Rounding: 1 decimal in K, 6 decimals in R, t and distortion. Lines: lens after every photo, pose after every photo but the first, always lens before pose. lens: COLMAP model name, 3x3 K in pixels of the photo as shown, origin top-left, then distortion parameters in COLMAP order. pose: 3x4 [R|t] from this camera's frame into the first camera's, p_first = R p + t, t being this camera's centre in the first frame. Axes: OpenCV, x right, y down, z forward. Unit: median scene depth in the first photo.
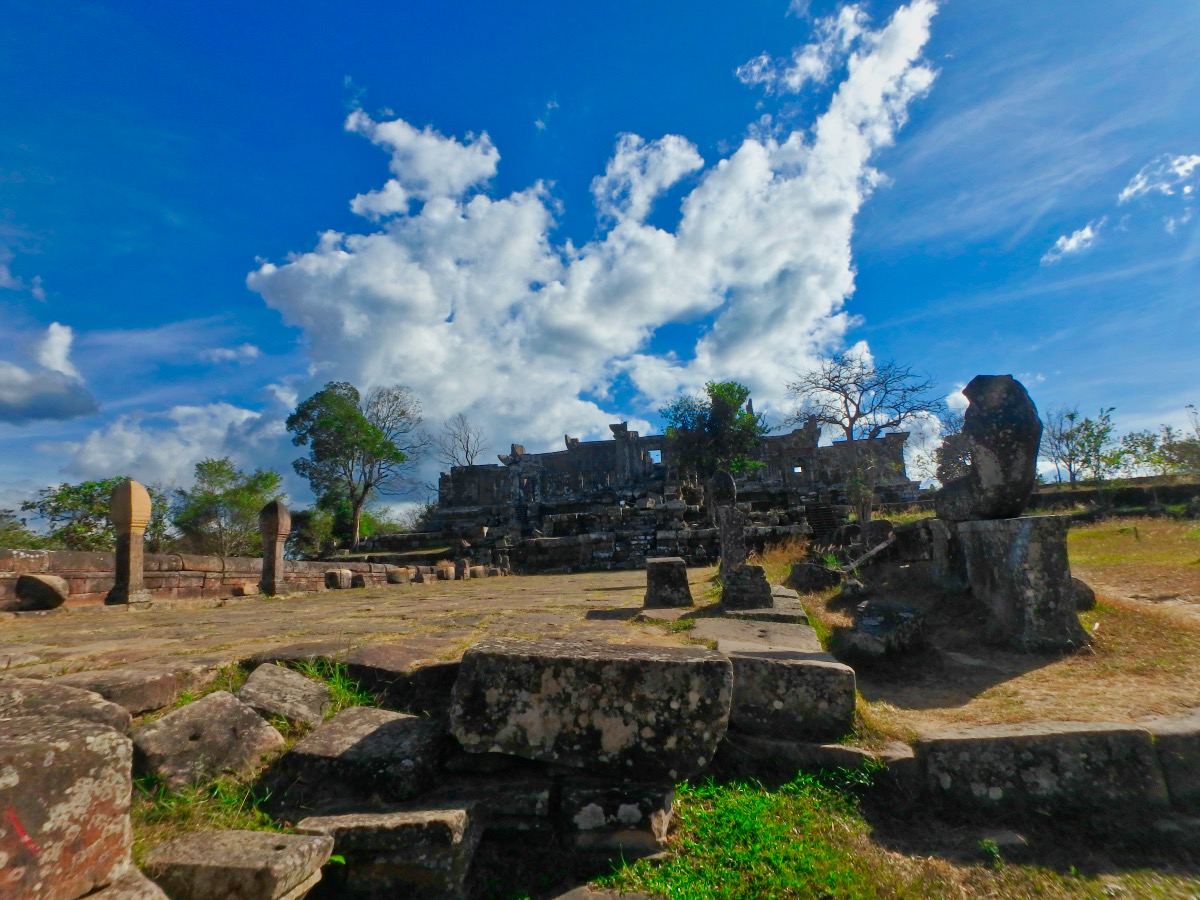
lens RADIAL K [[735.0, 0, 600.0], [0, 735.0, 450.0], [0, 0, 1]] dist [-0.042093, 0.000234]
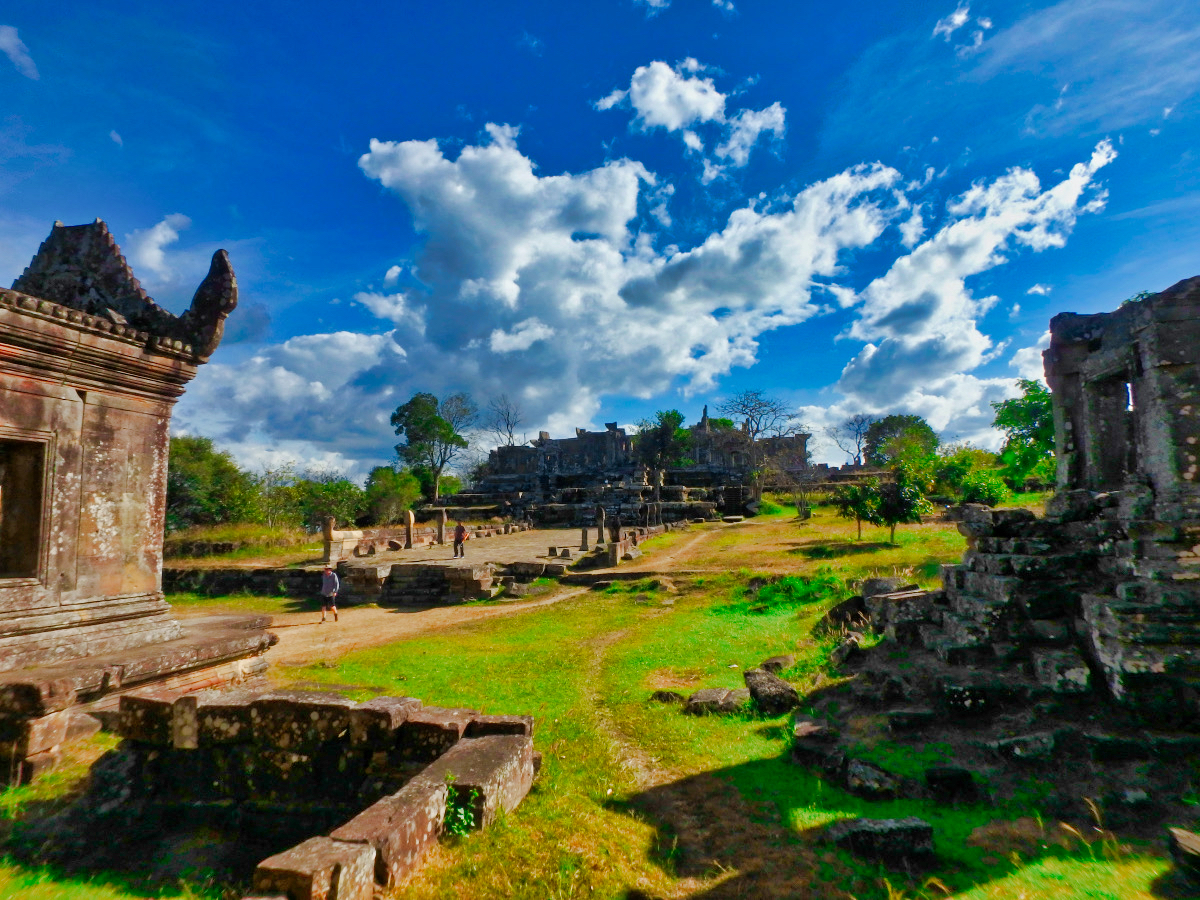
lens RADIAL K [[735.0, 0, 600.0], [0, 735.0, 450.0], [0, 0, 1]] dist [-0.042093, 0.000234]
pose [[0.998465, 0.024653, -0.049606, 0.085850], [-0.020003, 0.995545, 0.092140, -0.130371], [0.051657, -0.091007, 0.994510, -0.522544]]
